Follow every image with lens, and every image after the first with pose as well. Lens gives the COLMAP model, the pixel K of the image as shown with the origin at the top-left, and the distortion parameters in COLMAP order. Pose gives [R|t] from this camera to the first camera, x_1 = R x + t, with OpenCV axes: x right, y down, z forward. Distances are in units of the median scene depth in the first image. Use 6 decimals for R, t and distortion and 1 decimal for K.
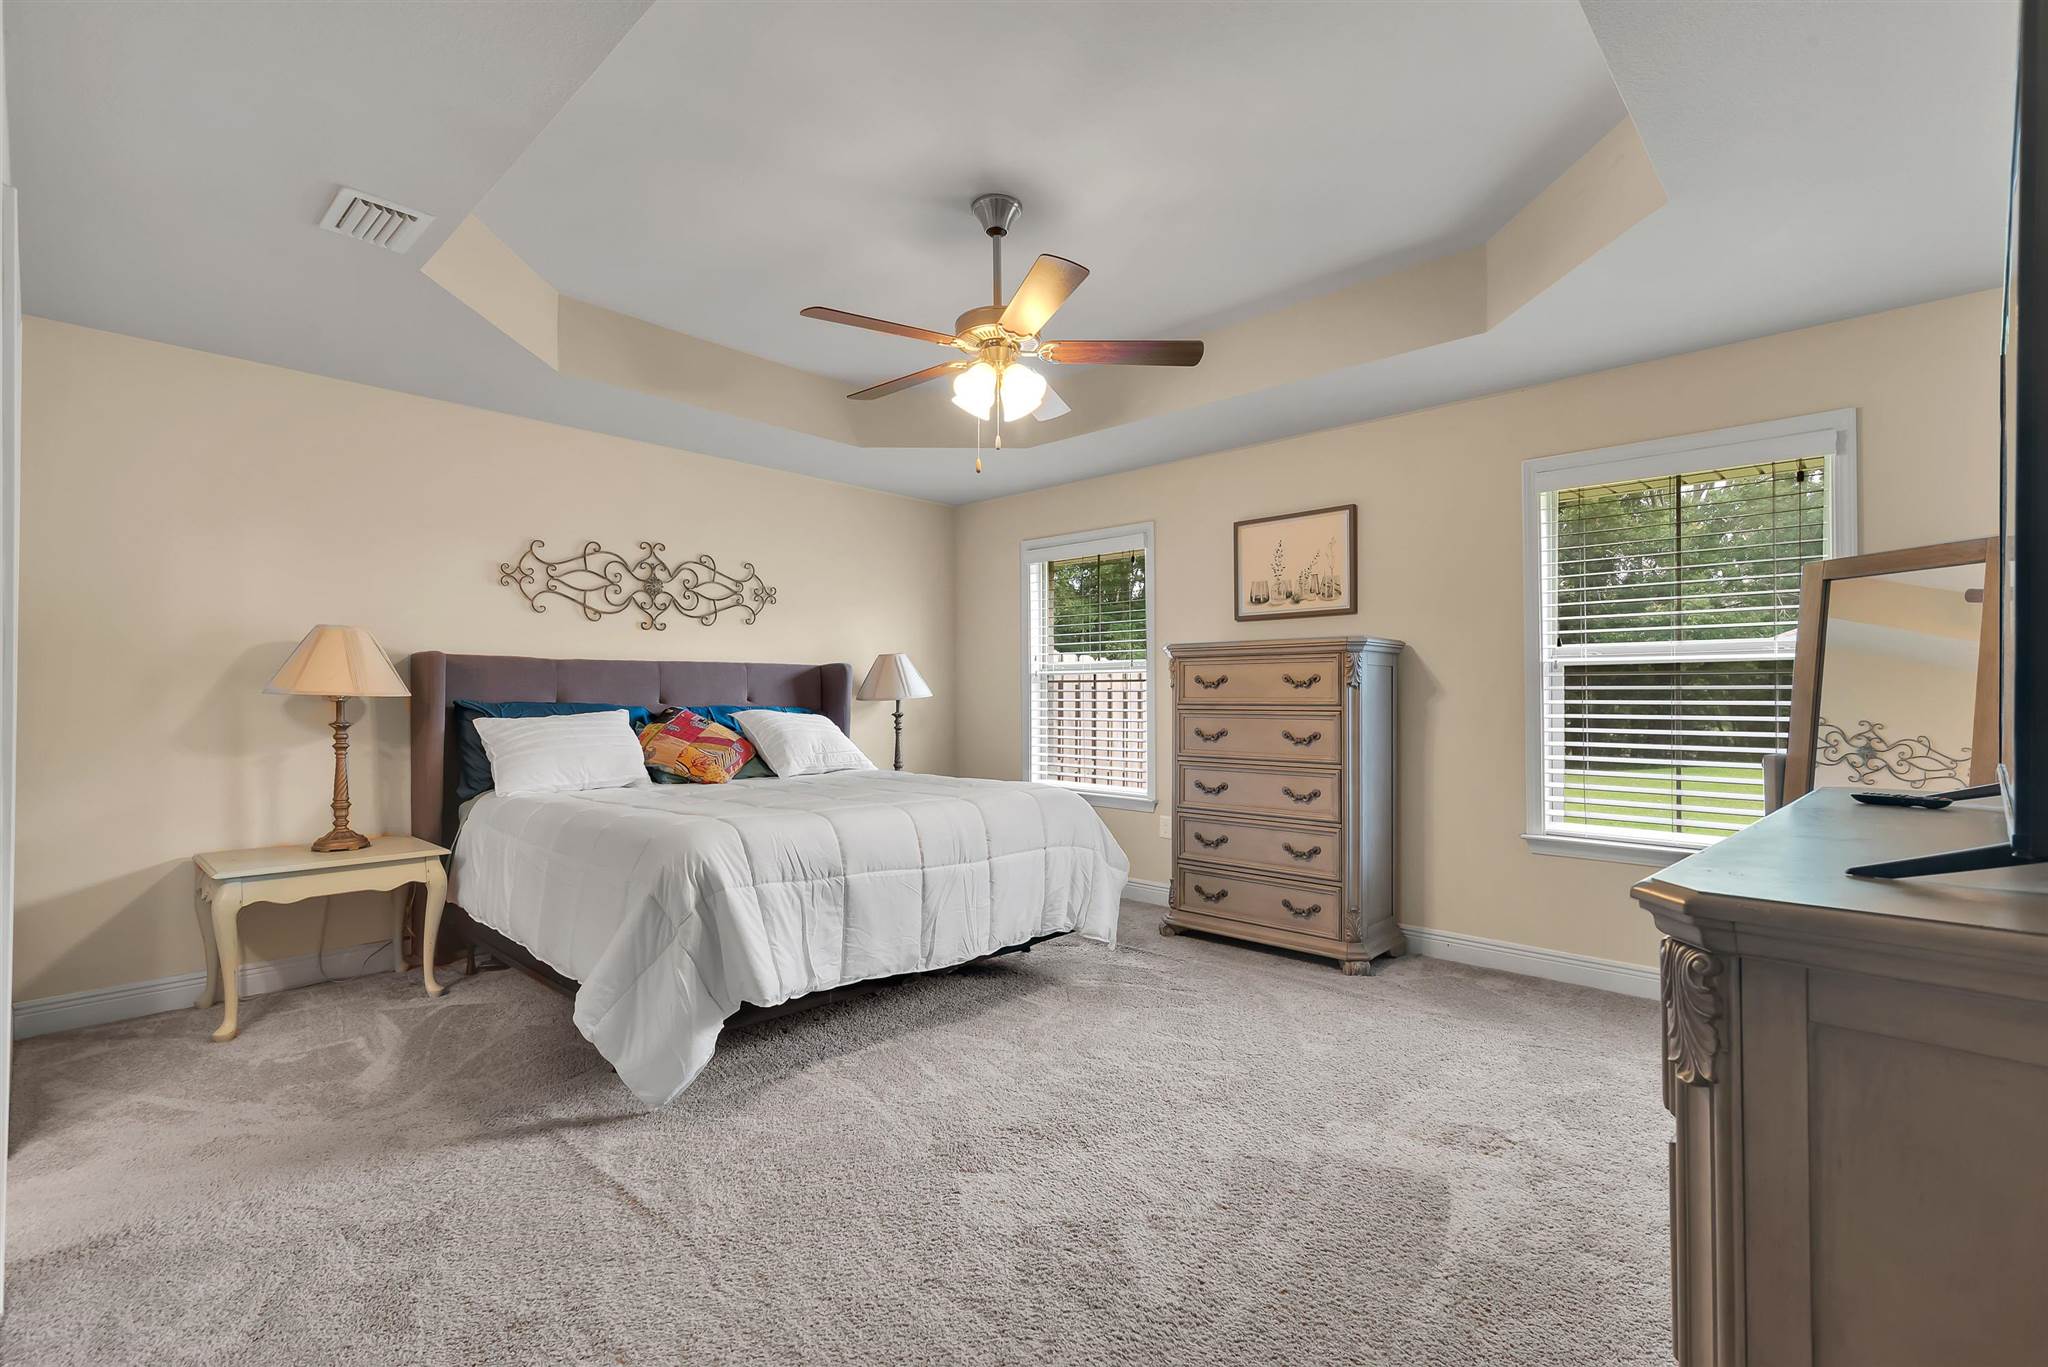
lens RADIAL K [[915.0, 0, 1009.6], [0, 915.0, 690.1], [0, 0, 1]] dist [0.017941, 0.000049]
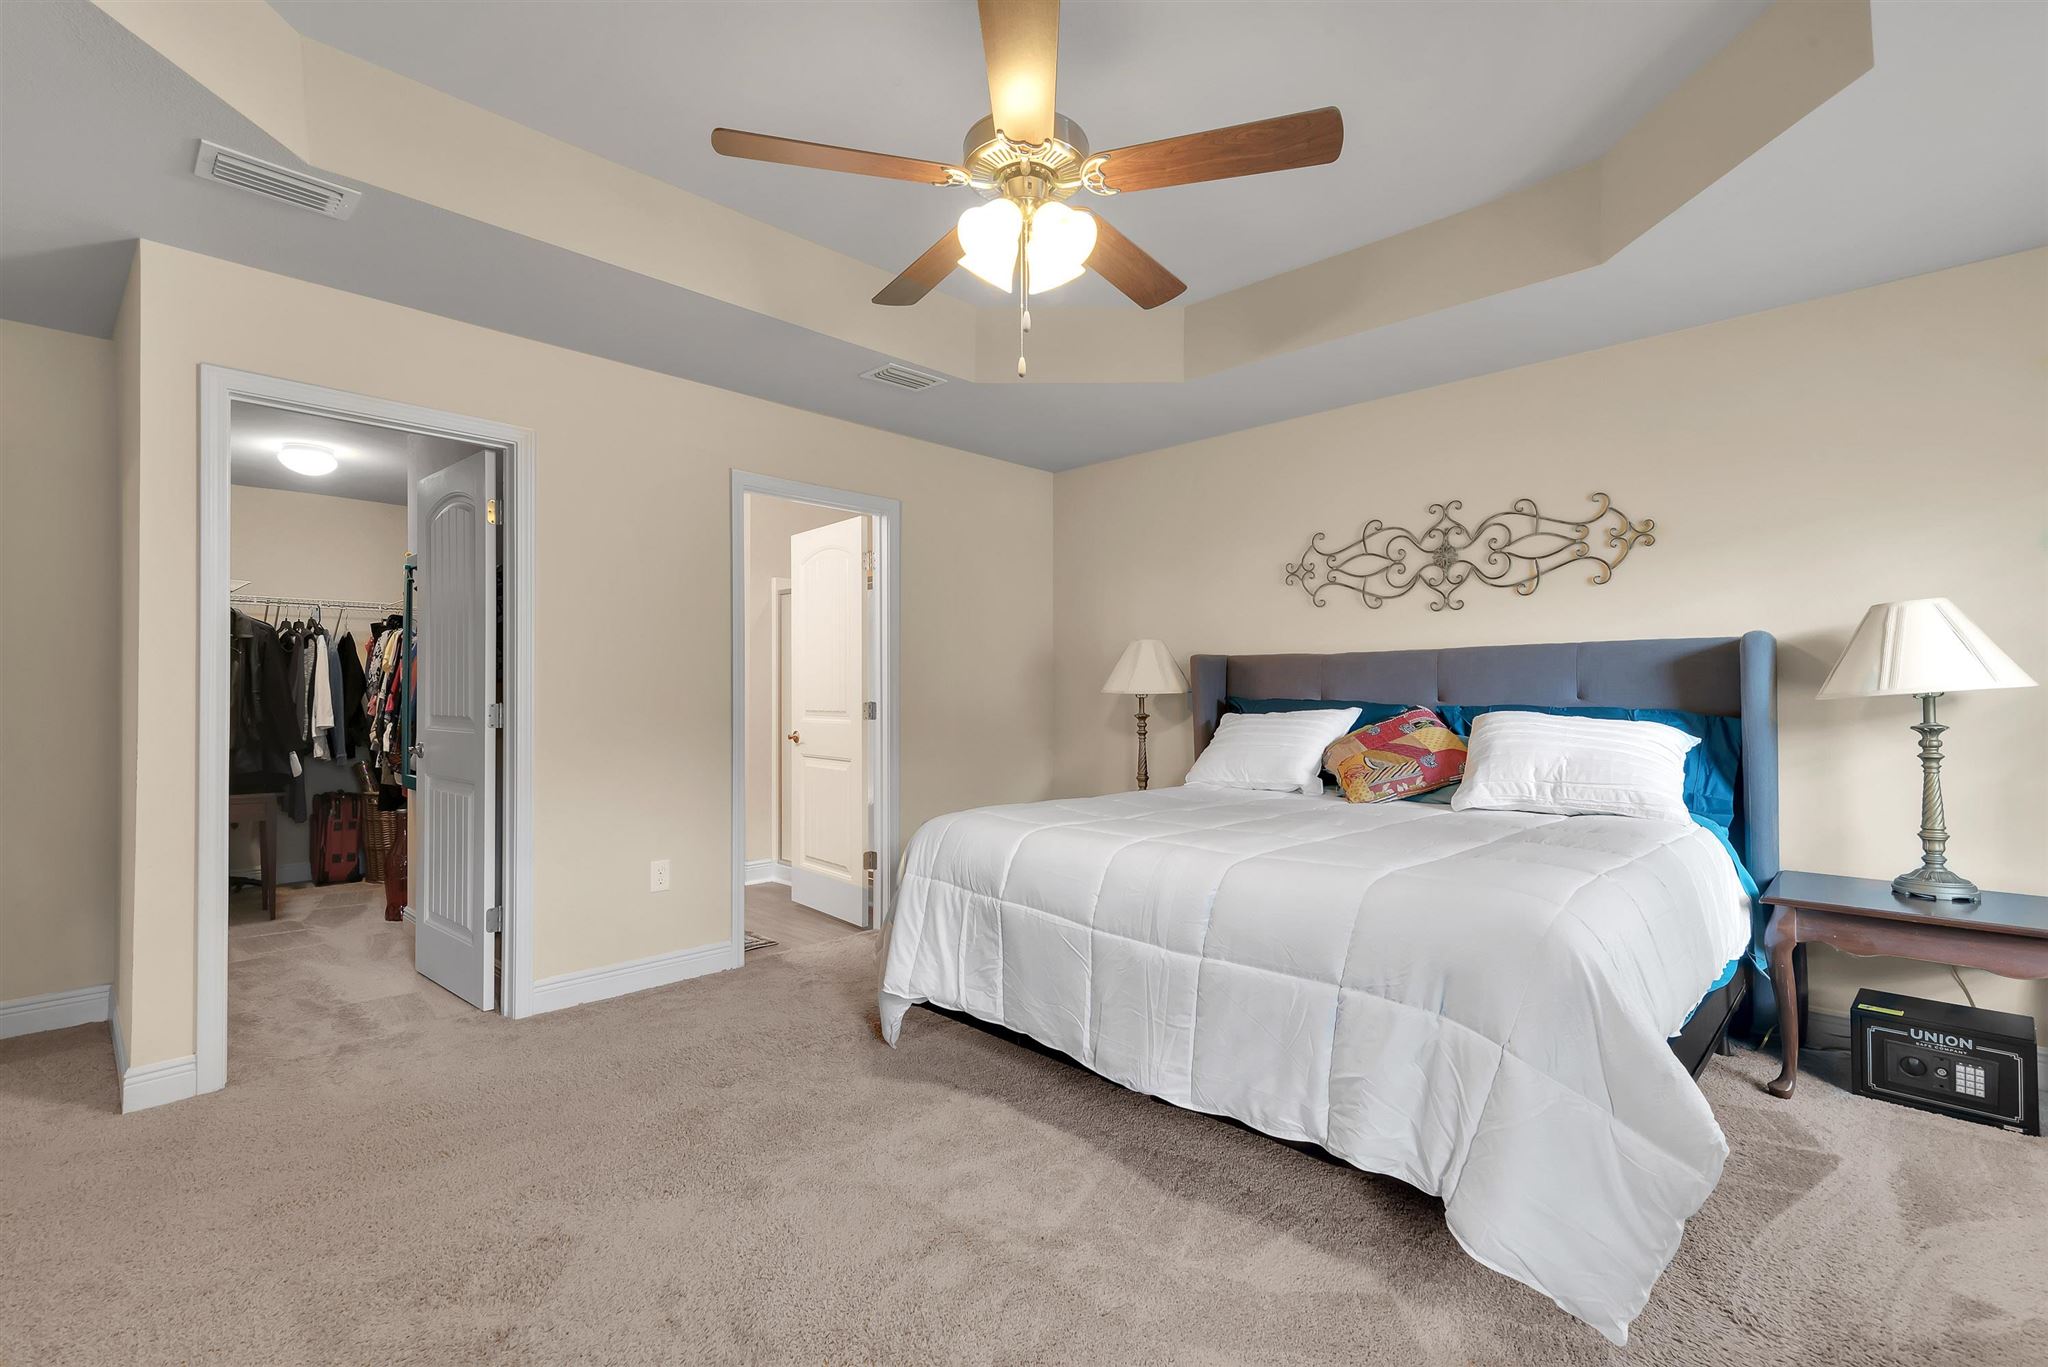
lens RADIAL K [[915.0, 0, 1020.0], [0, 915.0, 690.7], [0, 0, 1]] dist [0.017941, 0.000049]
pose [[0.004899, -0.007979, -0.999956, 0.418983], [0.009371, 0.999925, -0.007933, 0.008163], [0.999944, -0.009331, 0.004973, 0.621631]]
